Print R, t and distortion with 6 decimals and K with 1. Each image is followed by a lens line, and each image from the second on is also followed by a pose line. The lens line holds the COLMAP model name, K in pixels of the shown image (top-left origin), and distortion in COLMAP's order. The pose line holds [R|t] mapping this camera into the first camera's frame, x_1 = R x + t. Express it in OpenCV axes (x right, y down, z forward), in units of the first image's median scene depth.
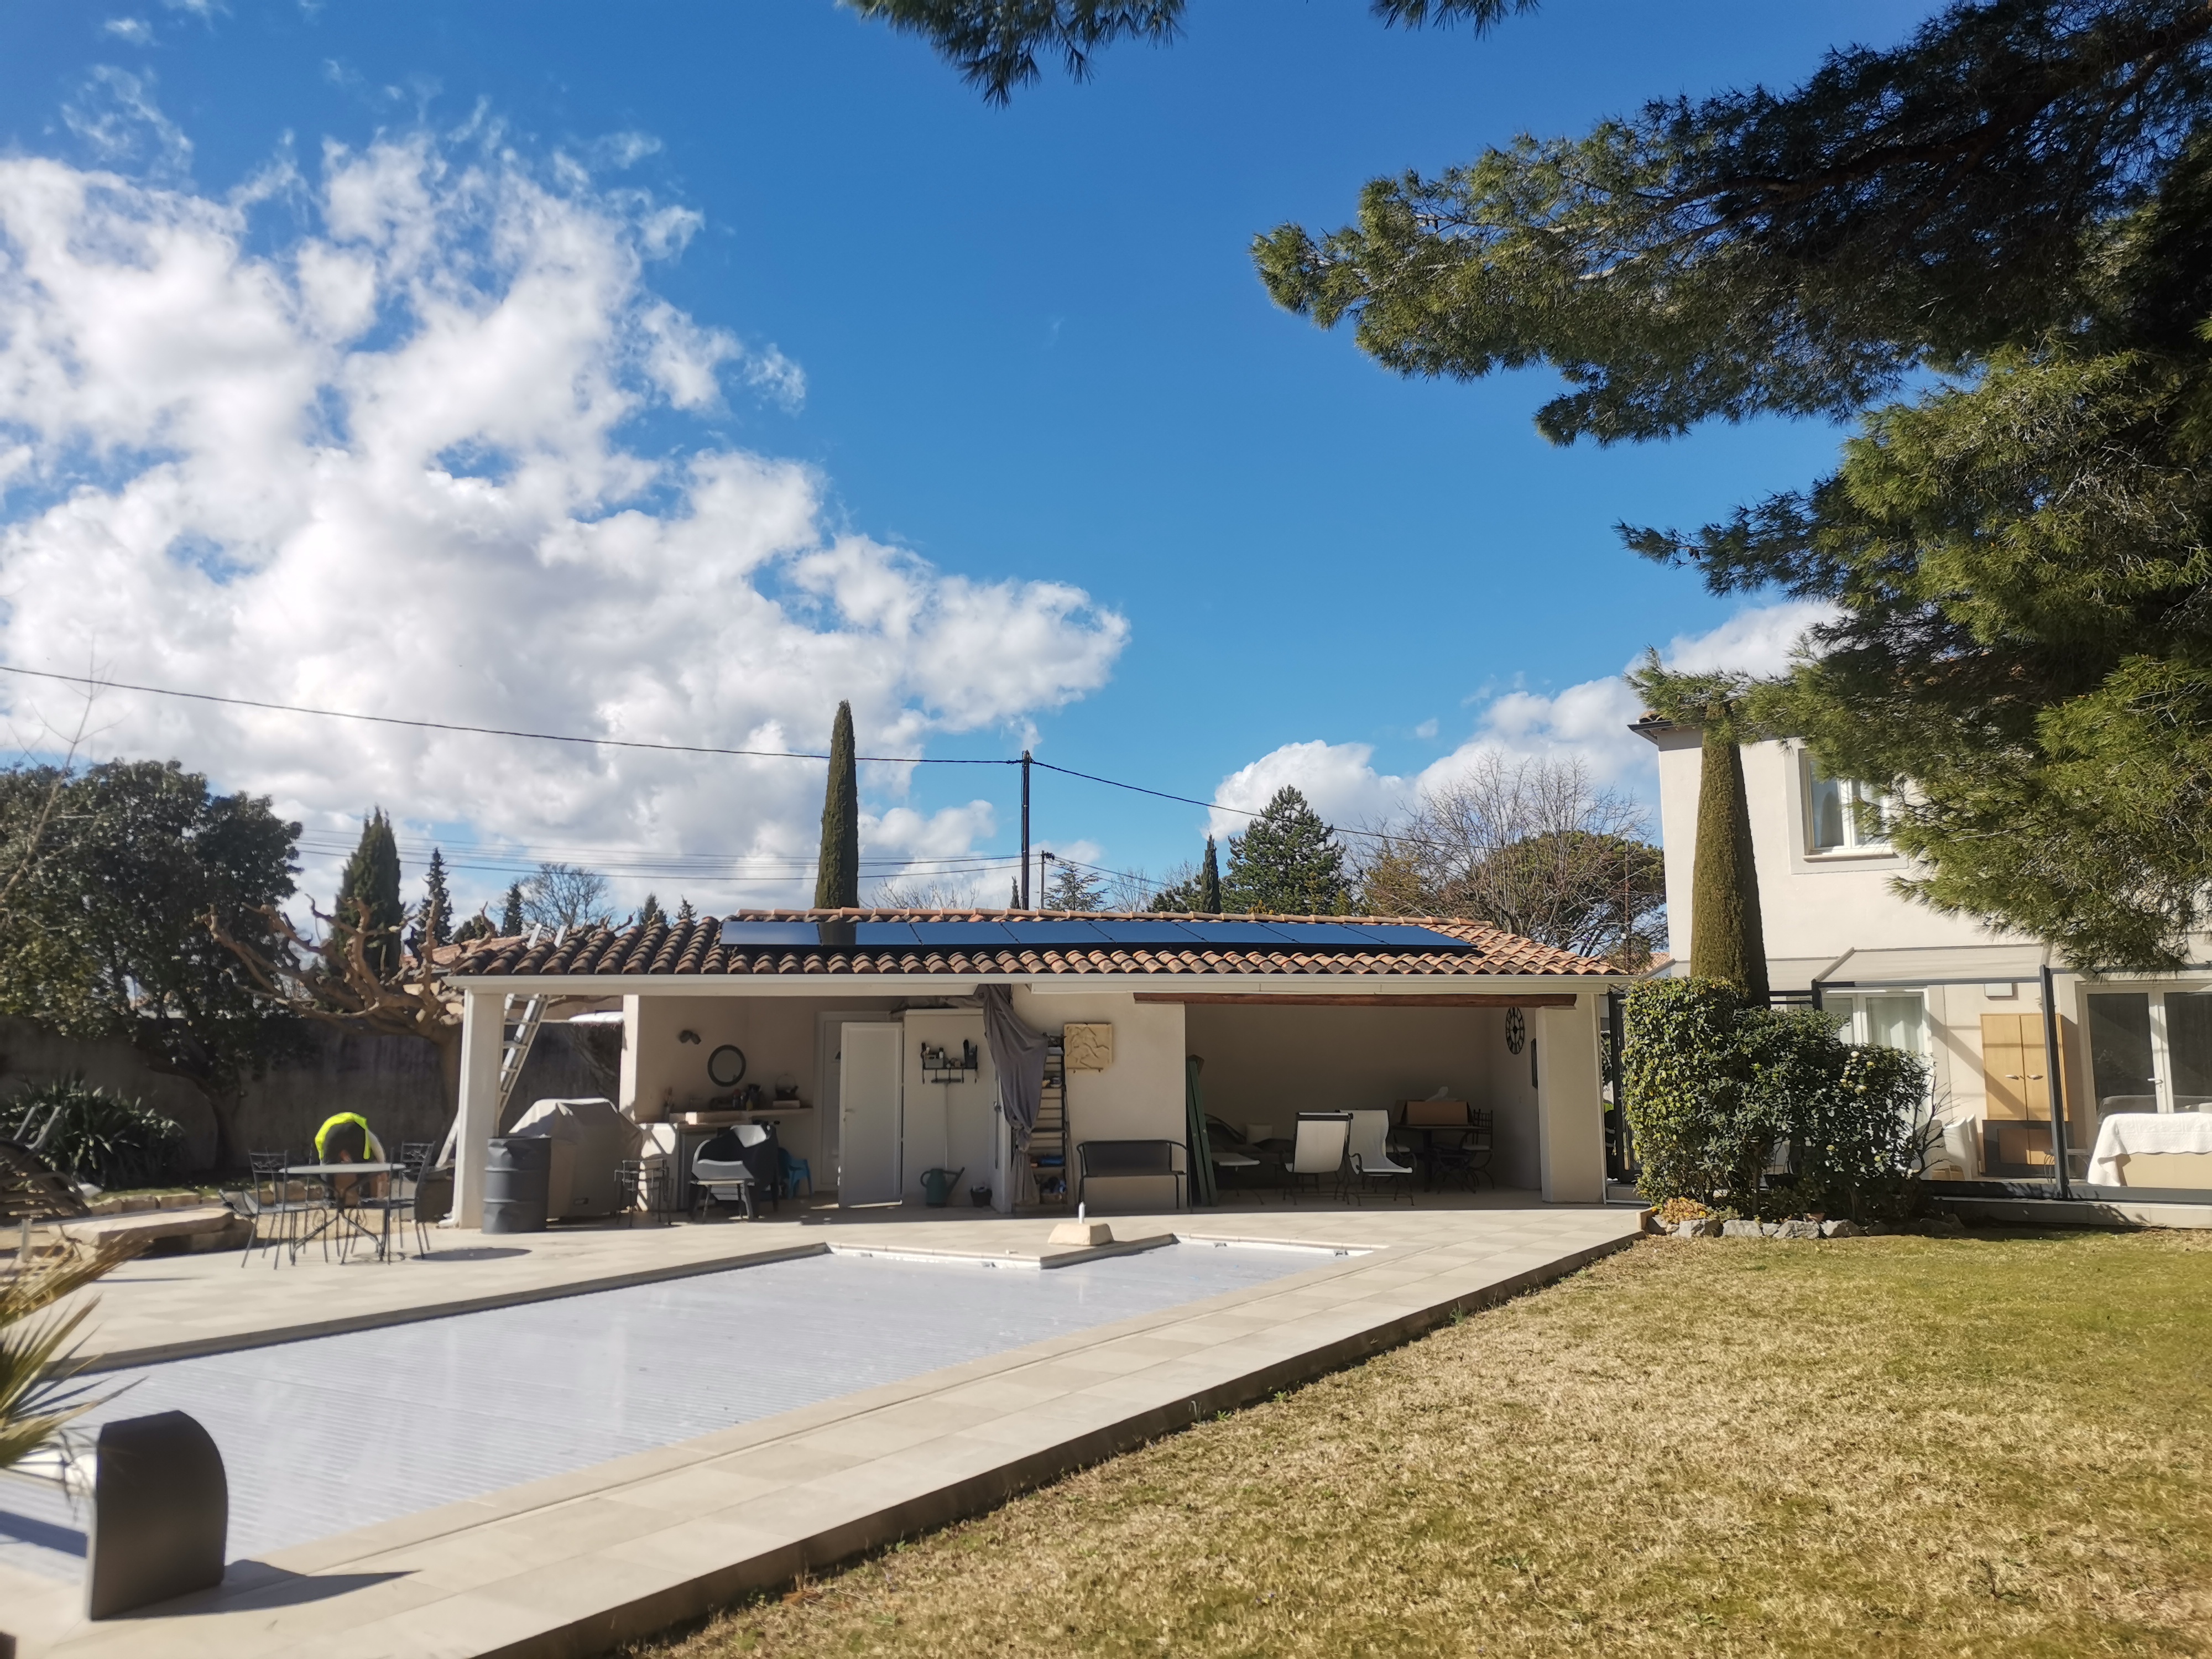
lens RADIAL K [[1773.7, 0, 1077.2], [0, 1773.7, 829.3], [0, 0, 1]] dist [0.000855, -0.002119]
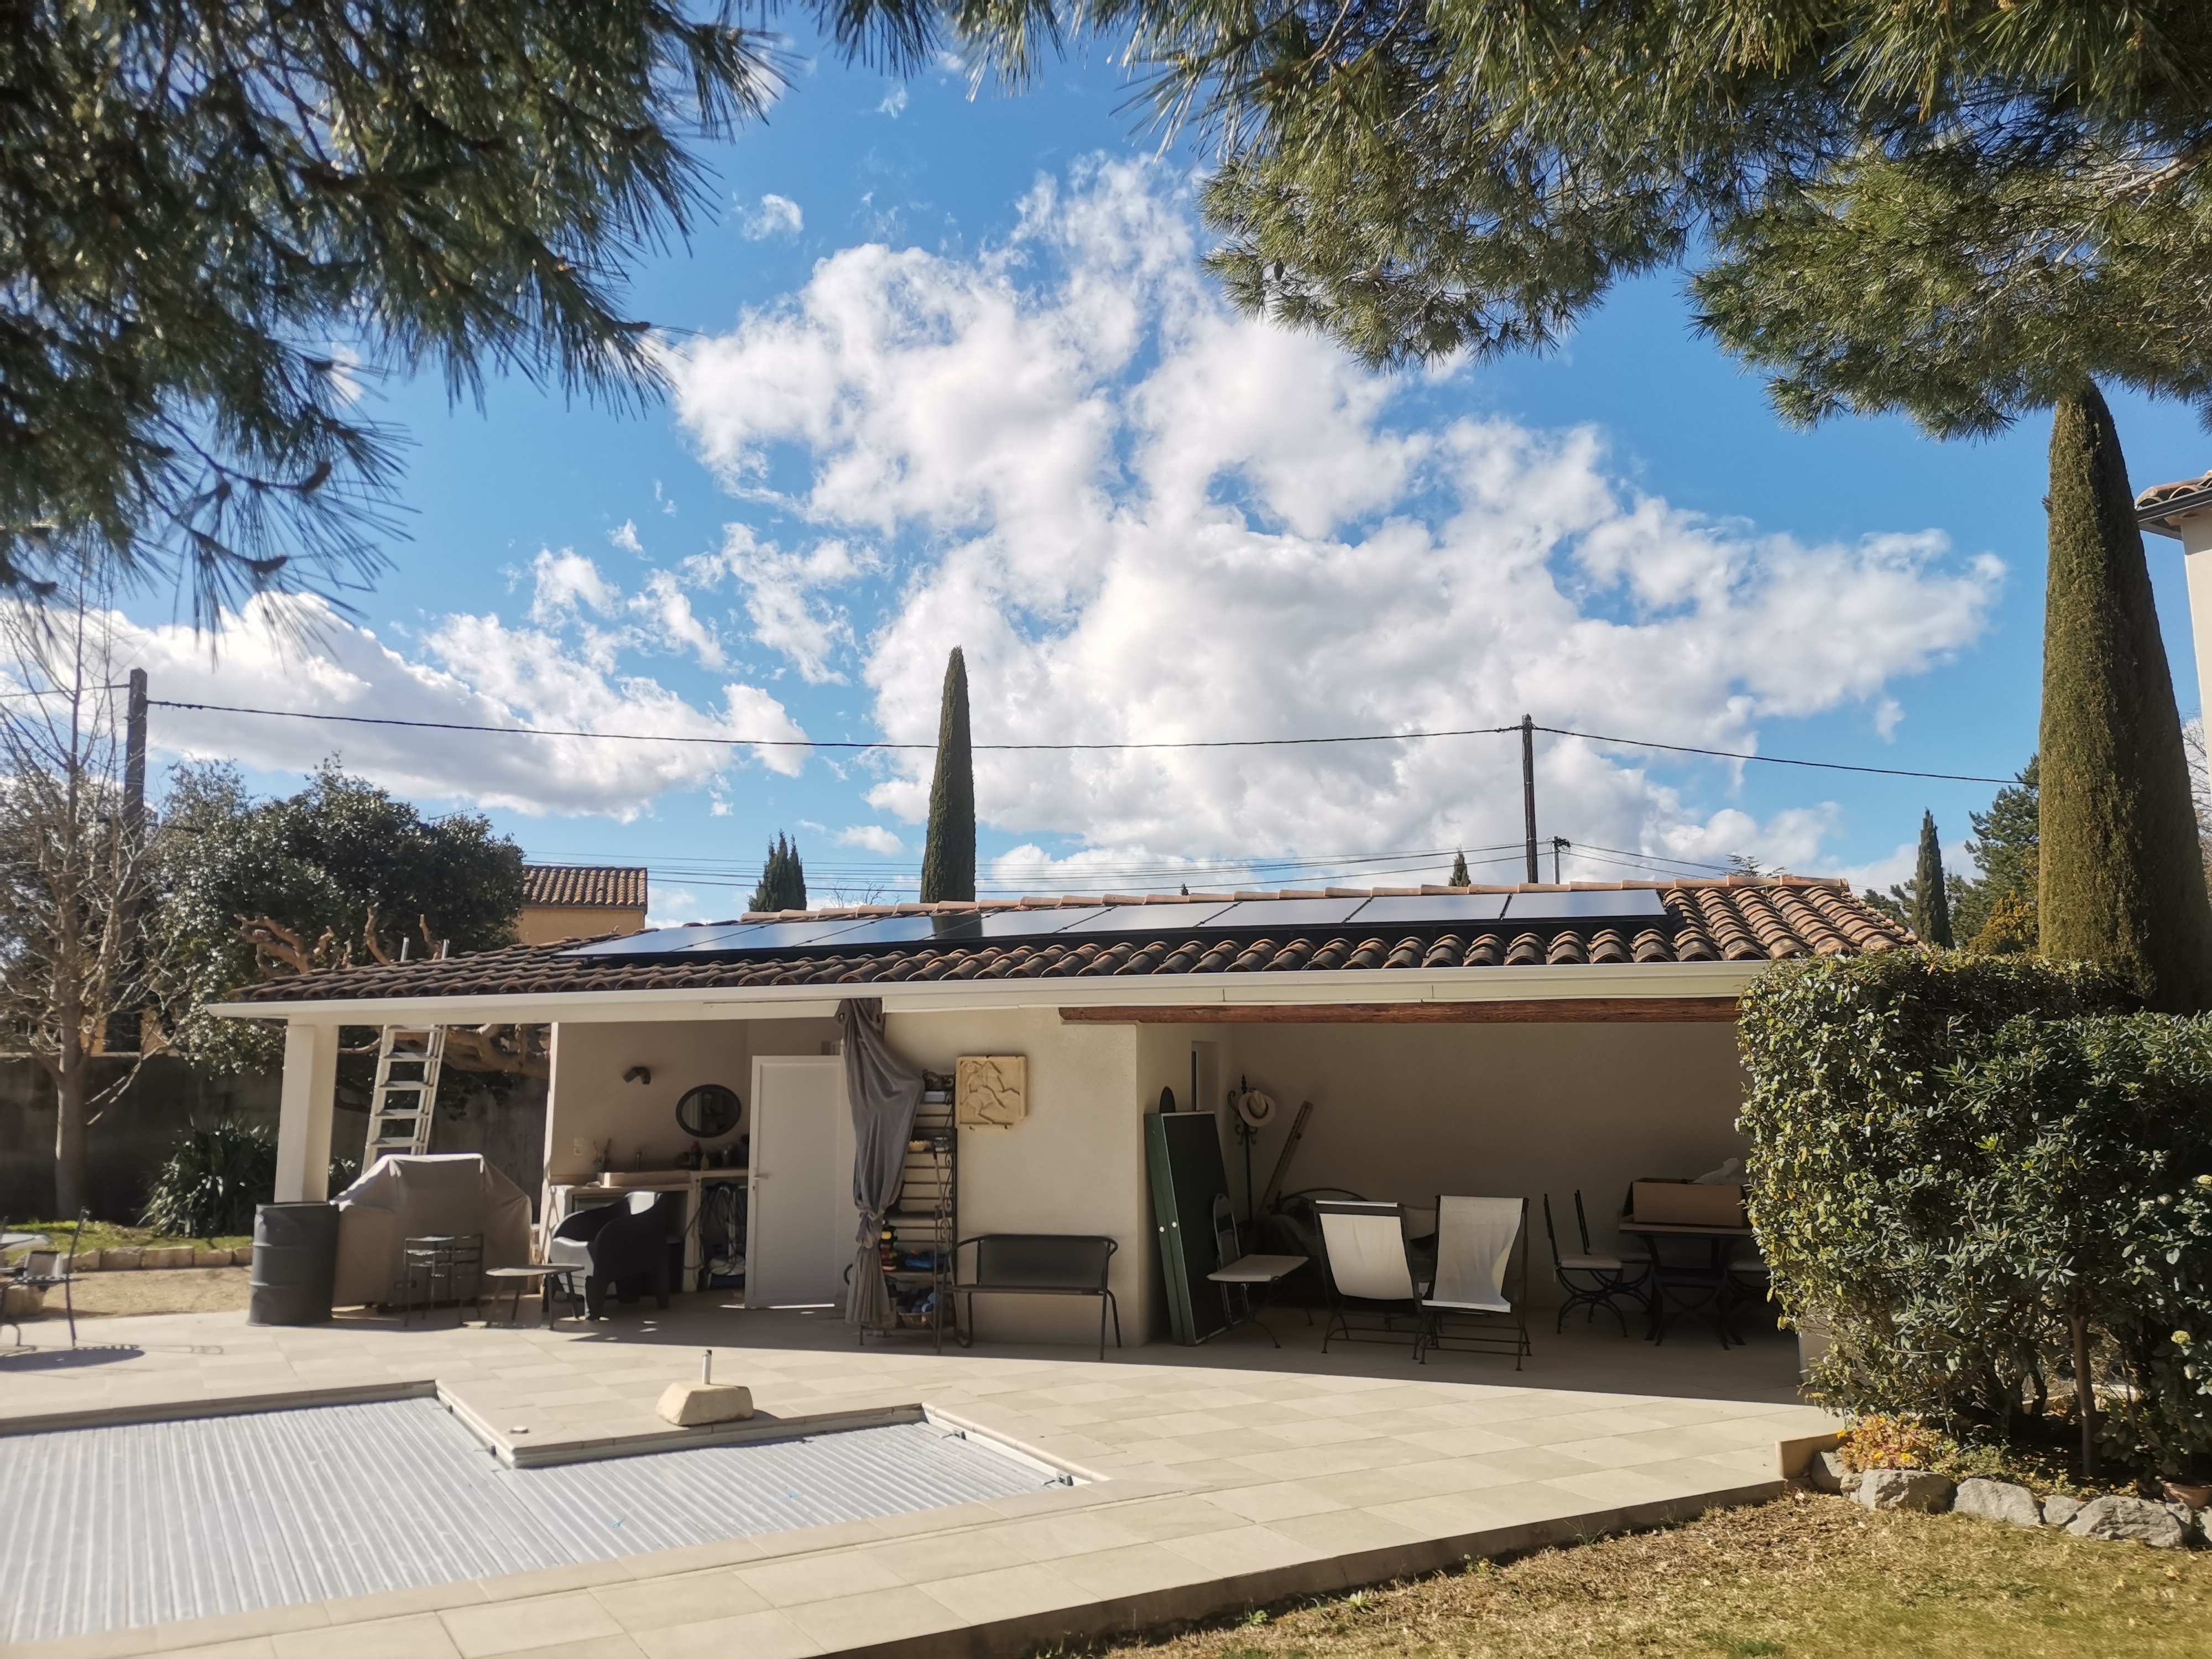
lens RADIAL K [[1773.7, 0, 1077.2], [0, 1773.7, 829.3], [0, 0, 1]] dist [0.000855, -0.002119]
pose [[0.875655, -0.067532, -0.478192, 0.350073], [0.061567, 0.997706, -0.028160, 0.046103], [0.478997, -0.004782, 0.877804, 0.432887]]
